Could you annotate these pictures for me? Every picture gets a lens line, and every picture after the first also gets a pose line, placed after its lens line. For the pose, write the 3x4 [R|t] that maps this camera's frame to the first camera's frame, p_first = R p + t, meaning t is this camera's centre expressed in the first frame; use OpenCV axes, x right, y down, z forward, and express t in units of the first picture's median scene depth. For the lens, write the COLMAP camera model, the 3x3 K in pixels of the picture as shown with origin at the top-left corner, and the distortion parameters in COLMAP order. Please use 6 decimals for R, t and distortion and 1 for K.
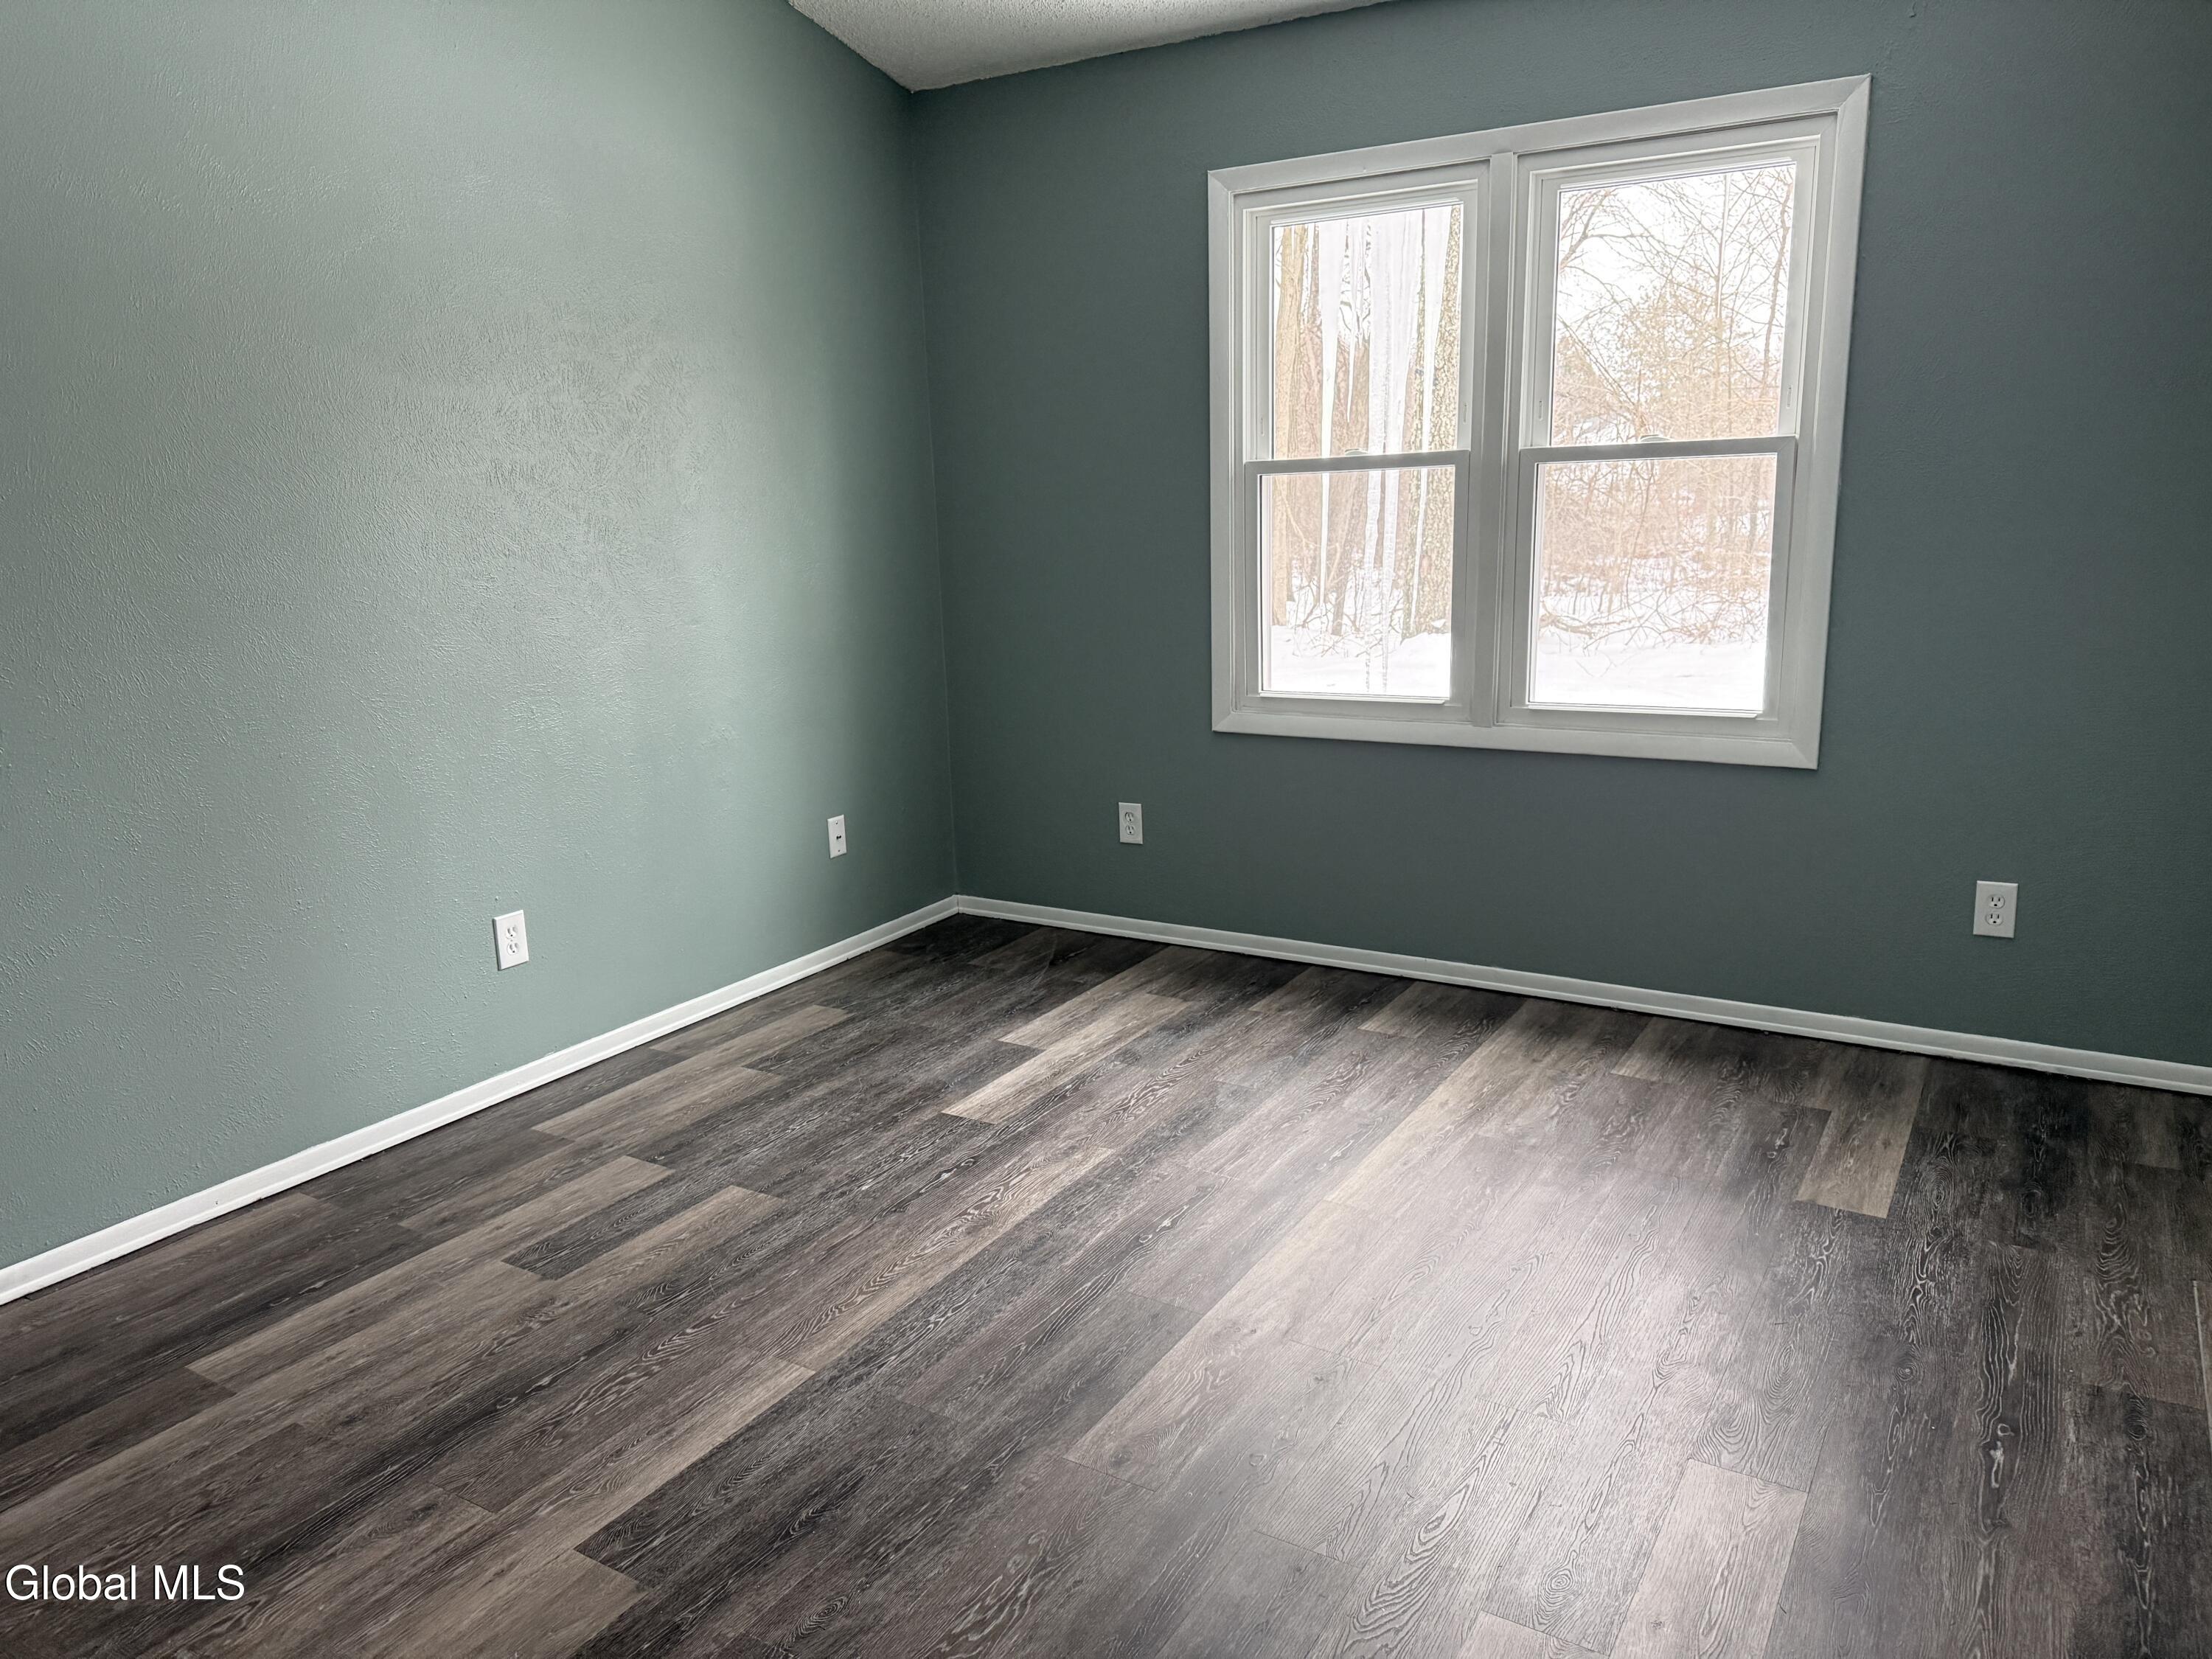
lens RADIAL K [[1542.3, 0, 1100.2], [0, 1542.3, 834.3], [0, 0, 1]] dist [0.122500, -0.189162]
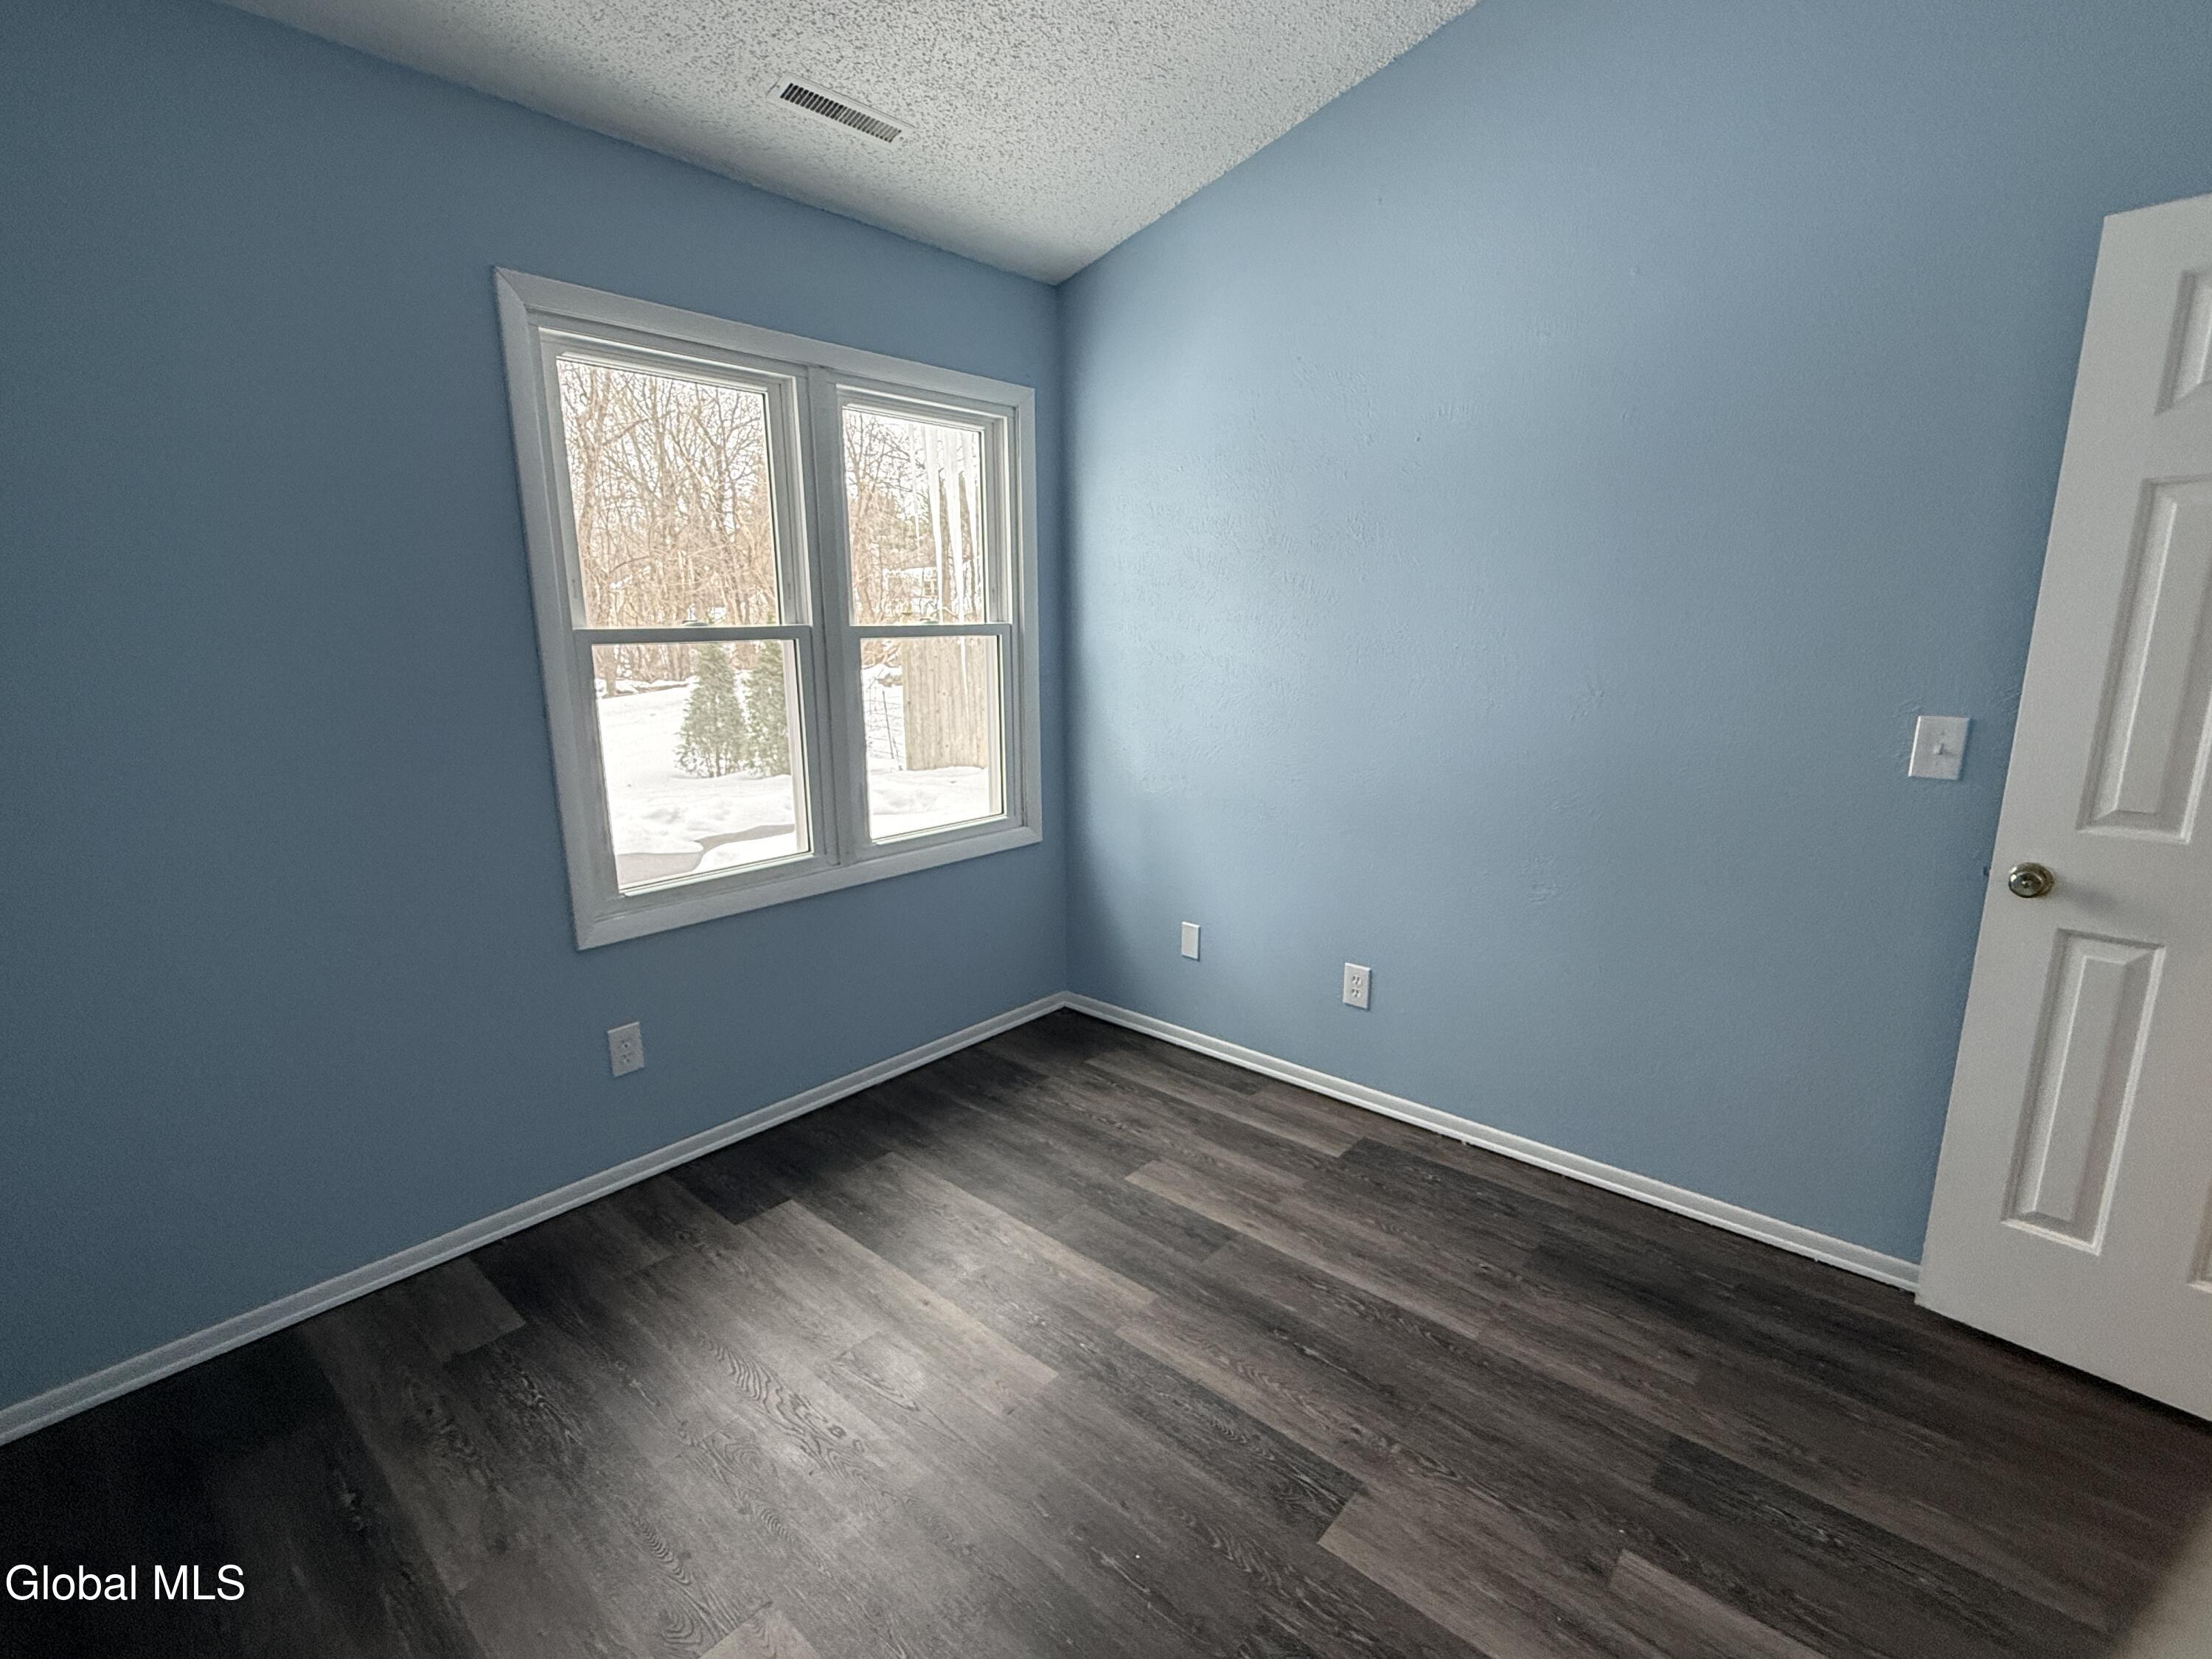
lens RADIAL K [[1017.3, 0, 1105.3], [0, 1017.3, 837.4], [0, 0, 1]] dist [0.001833, -0.000119]
pose [[0.155181, -0.183655, 0.970665, -0.492793], [0.215867, 0.965126, 0.148096, -0.178938], [-0.964013, 0.186552, 0.189414, 0.757795]]
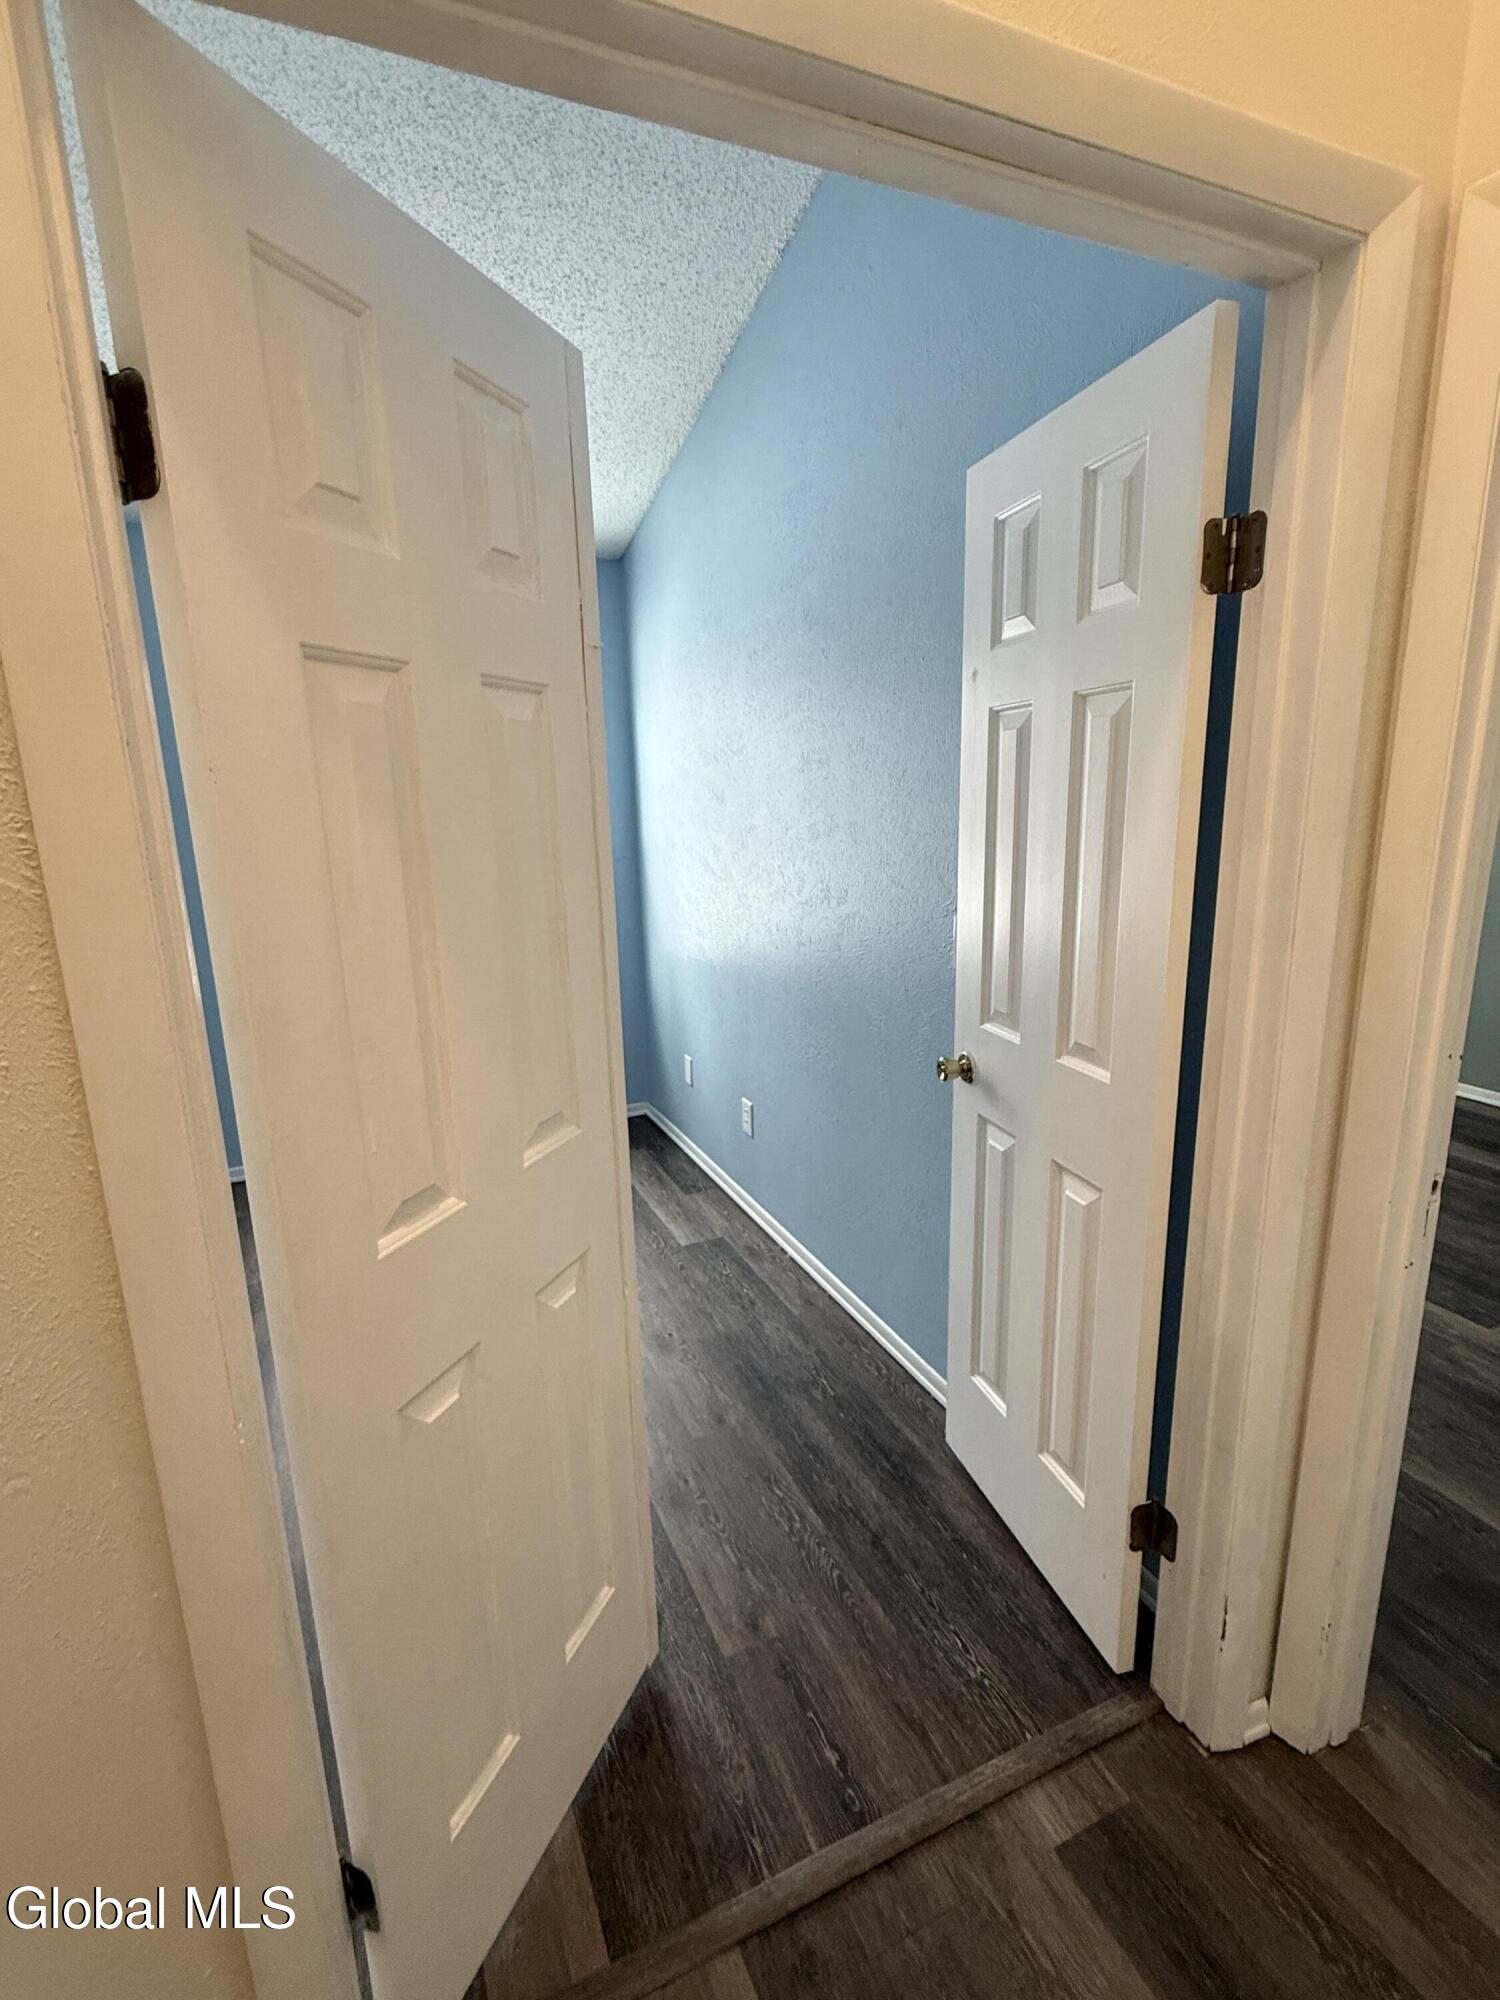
lens RADIAL K [[919.8, 0, 750.0], [0, 919.8, 1000.0], [0, 0, 1]] dist [0.001833, -0.000119]
pose [[0.553491, -0.169587, 0.815406, -0.405318], [0.188078, 0.979210, 0.075989, -0.079163], [-0.811341, 0.111301, 0.573880, 0.199887]]
